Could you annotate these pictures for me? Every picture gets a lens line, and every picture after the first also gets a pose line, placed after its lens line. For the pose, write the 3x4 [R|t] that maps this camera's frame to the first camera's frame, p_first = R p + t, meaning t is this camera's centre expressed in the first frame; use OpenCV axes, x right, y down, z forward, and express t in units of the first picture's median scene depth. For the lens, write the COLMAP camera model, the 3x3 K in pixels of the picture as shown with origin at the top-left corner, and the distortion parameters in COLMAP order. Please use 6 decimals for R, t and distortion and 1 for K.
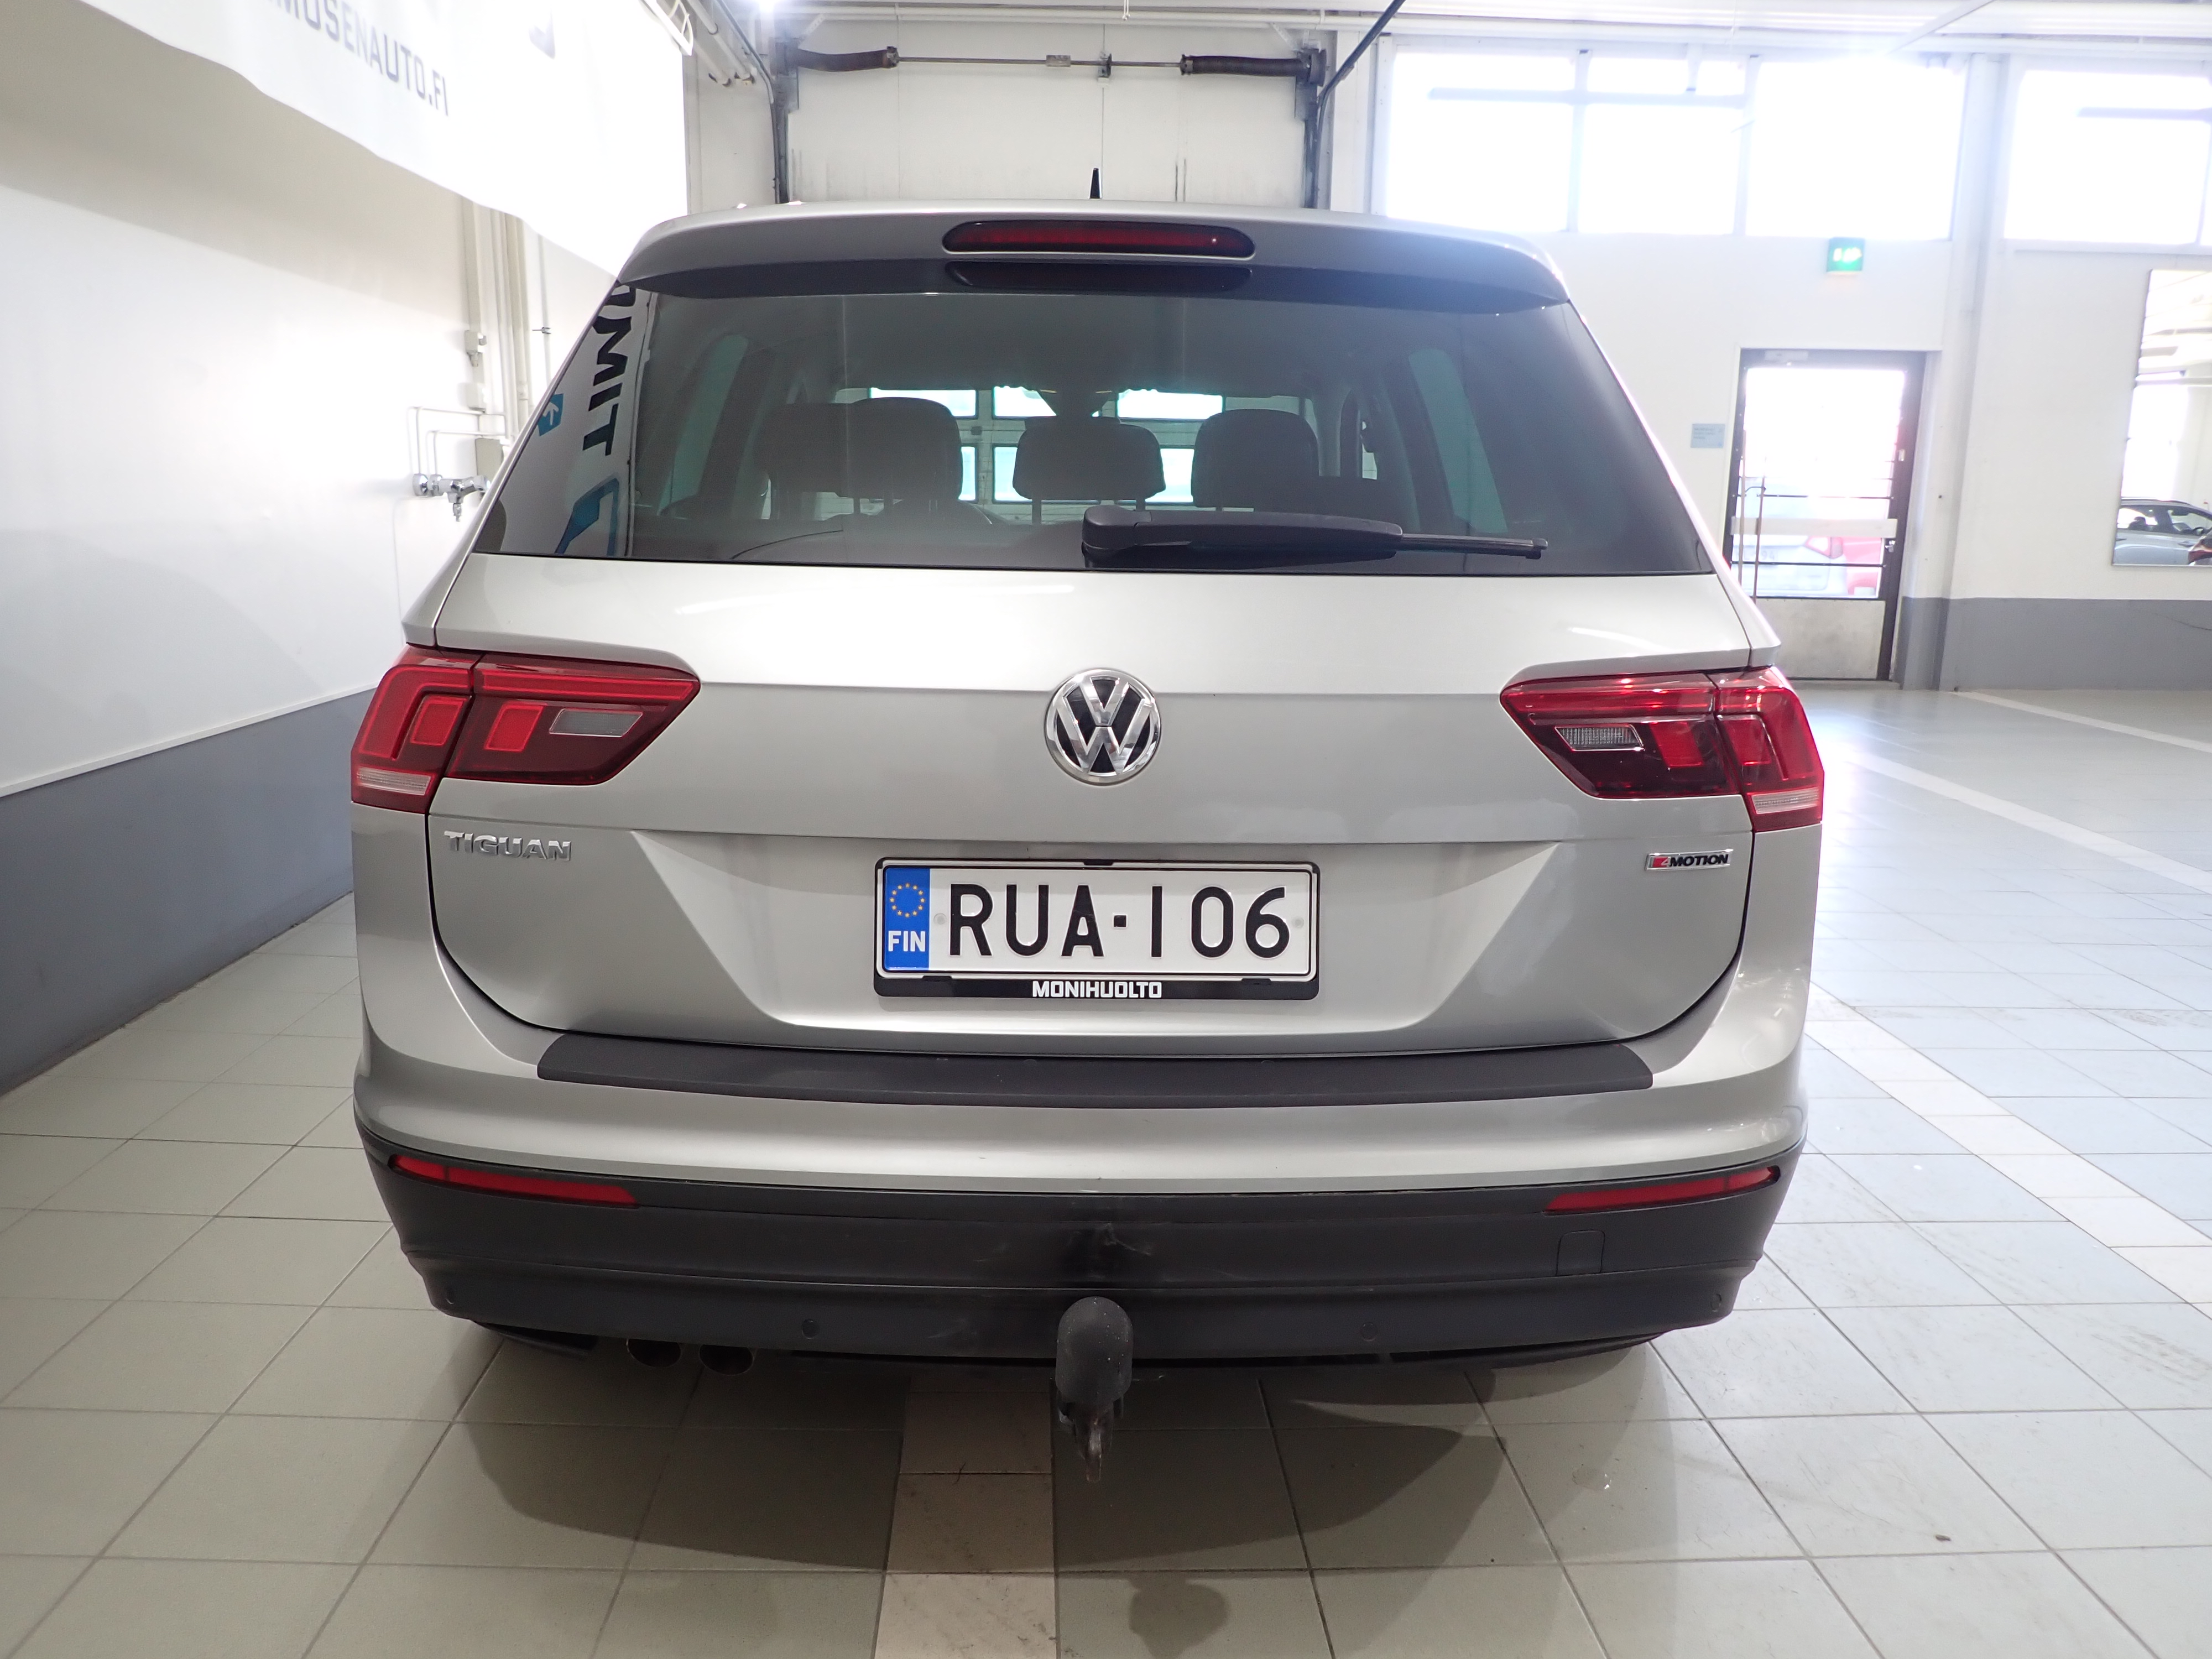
lens RADIAL K [[1638.0, 0, 1106.0], [0, 1638.0, 829.5], [0, 0, 1]] dist [0.067806, -0.171361]
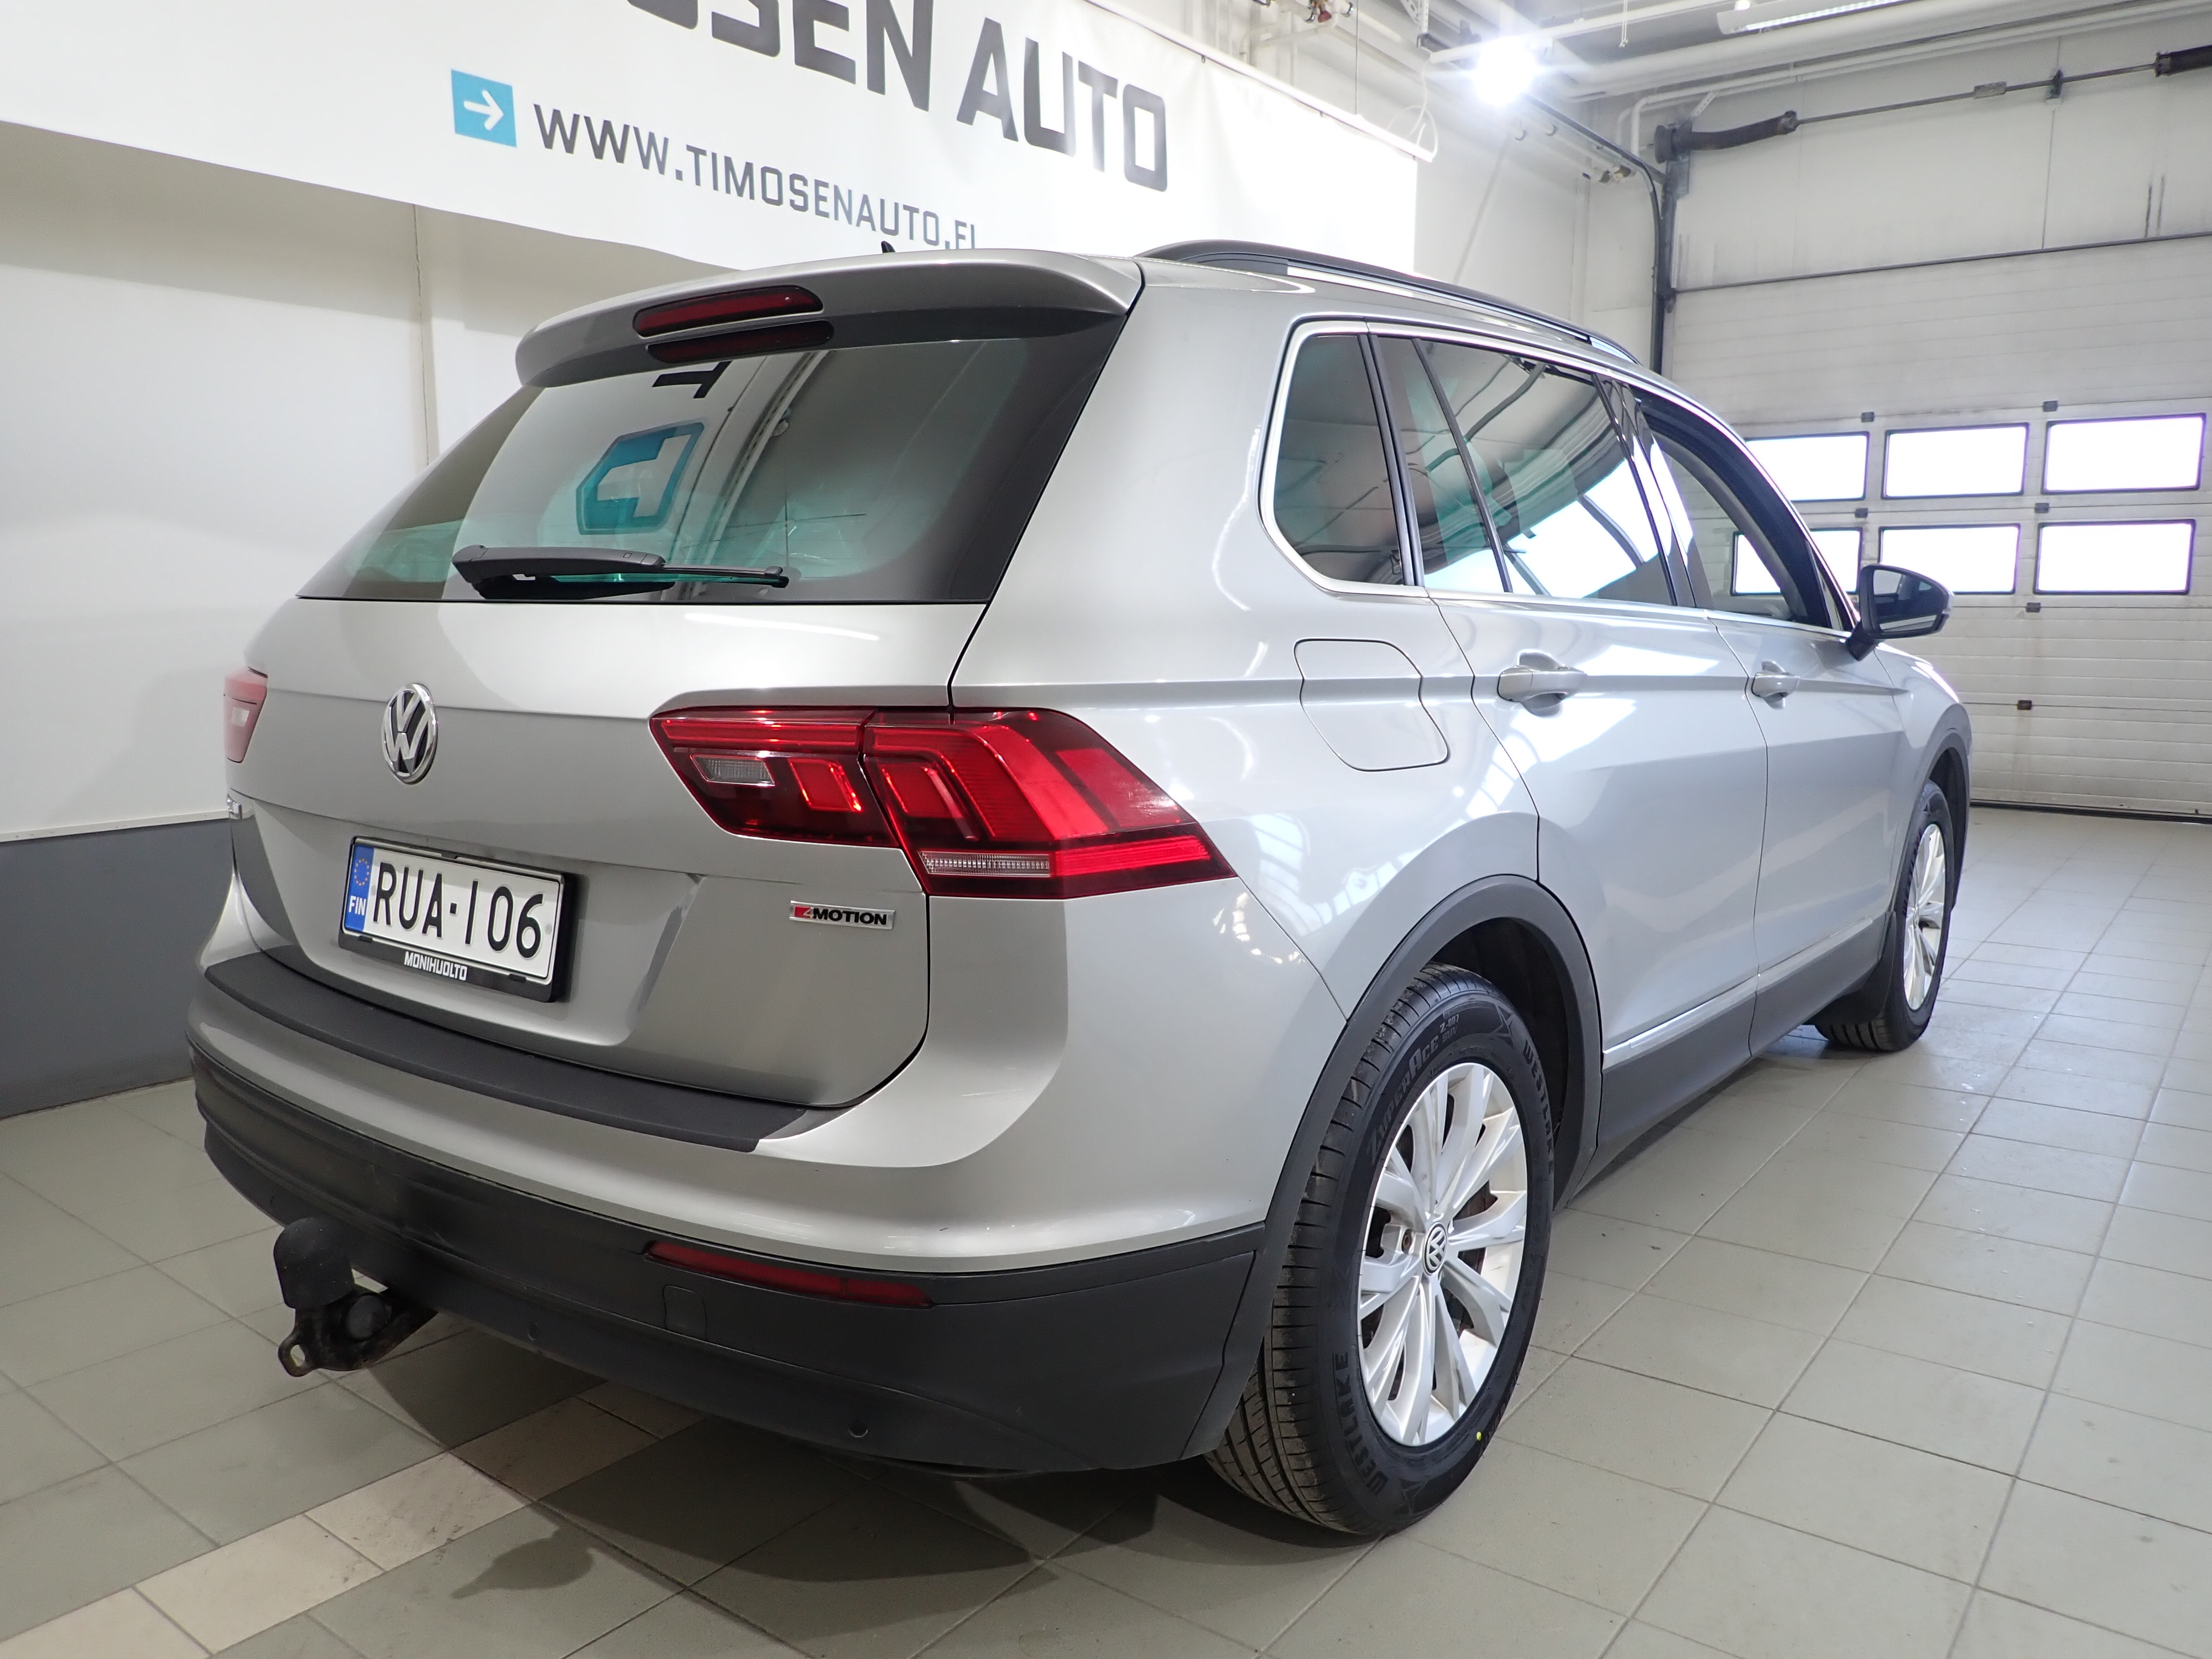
lens RADIAL K [[1623.1, 0, 1101.5], [0, 1623.1, 864.7], [0, 0, 1]] dist [-0.002301, -0.003211]
pose [[0.779020, 0.092046, -0.620206, 1.042923], [-0.116601, 0.993178, 0.000940, -0.027036], [0.616061, 0.071584, 0.784439, 0.395708]]
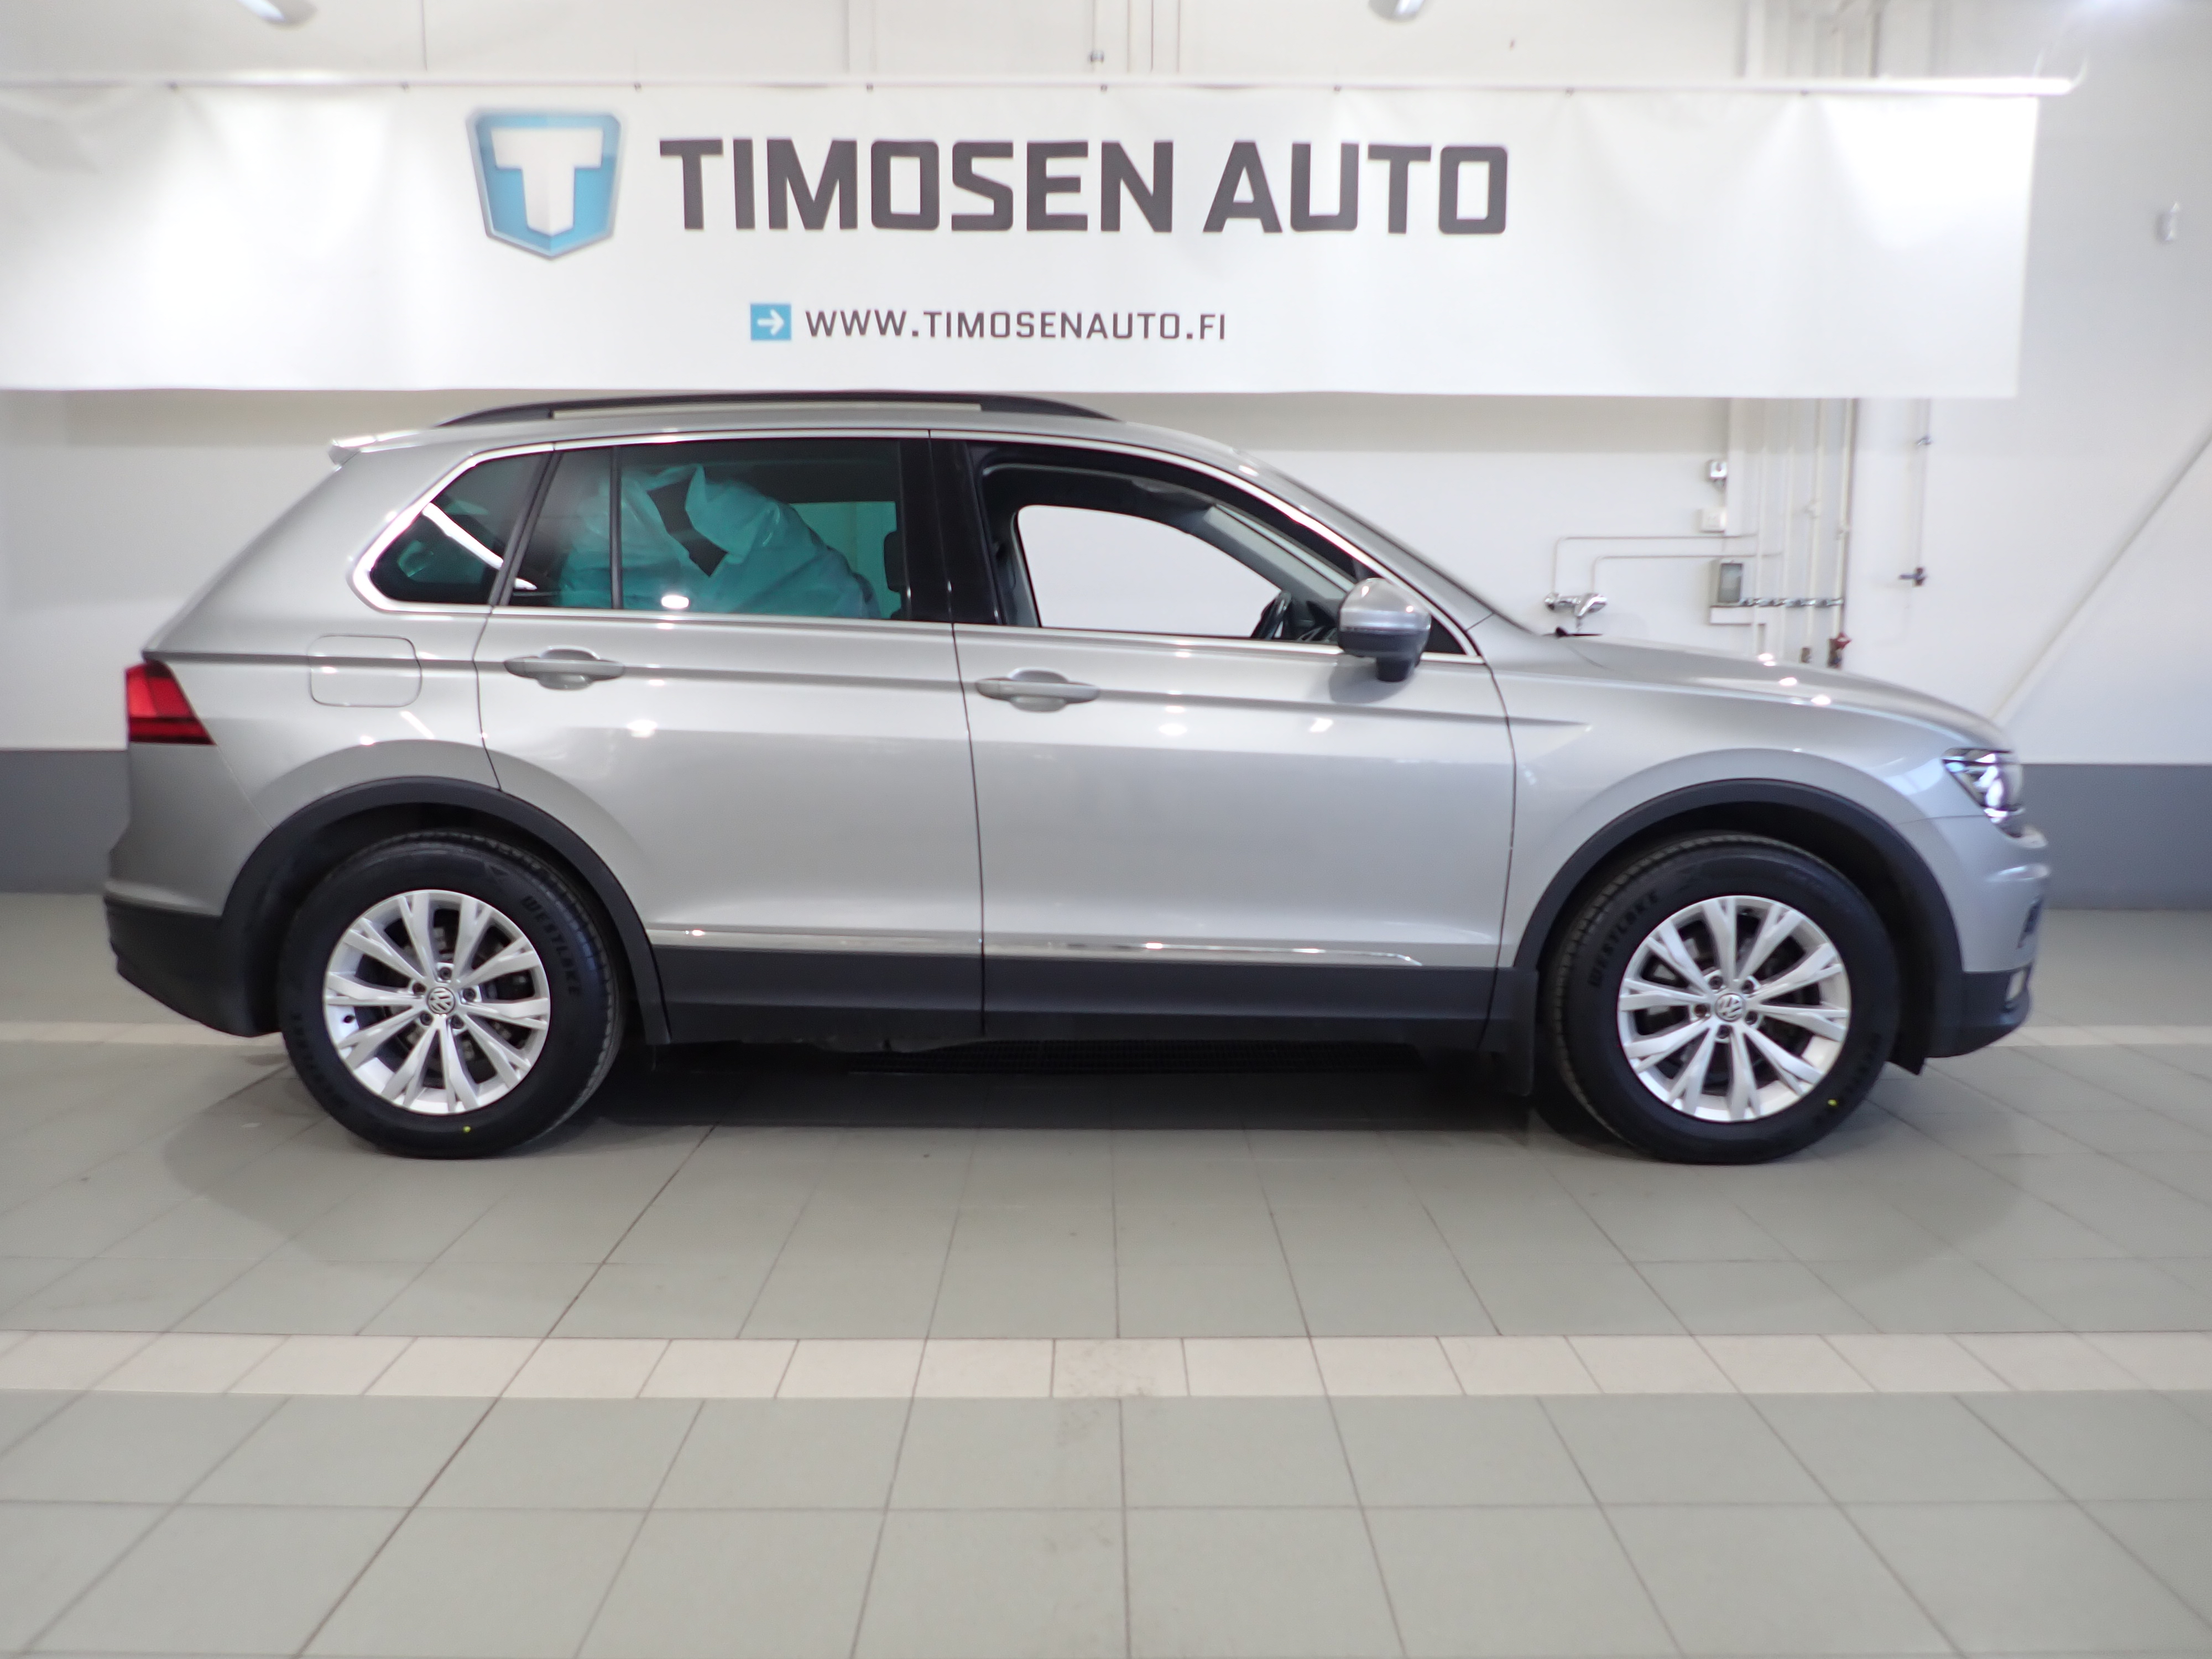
lens RADIAL K [[1623.1, 0, 1101.5], [0, 1623.1, 864.7], [0, 0, 1]] dist [-0.002301, -0.003211]
pose [[-0.026569, 0.127889, -0.991433, 2.504811], [-0.201414, 0.970758, 0.130620, -0.375168], [0.979146, 0.203159, -0.000033, 2.351138]]
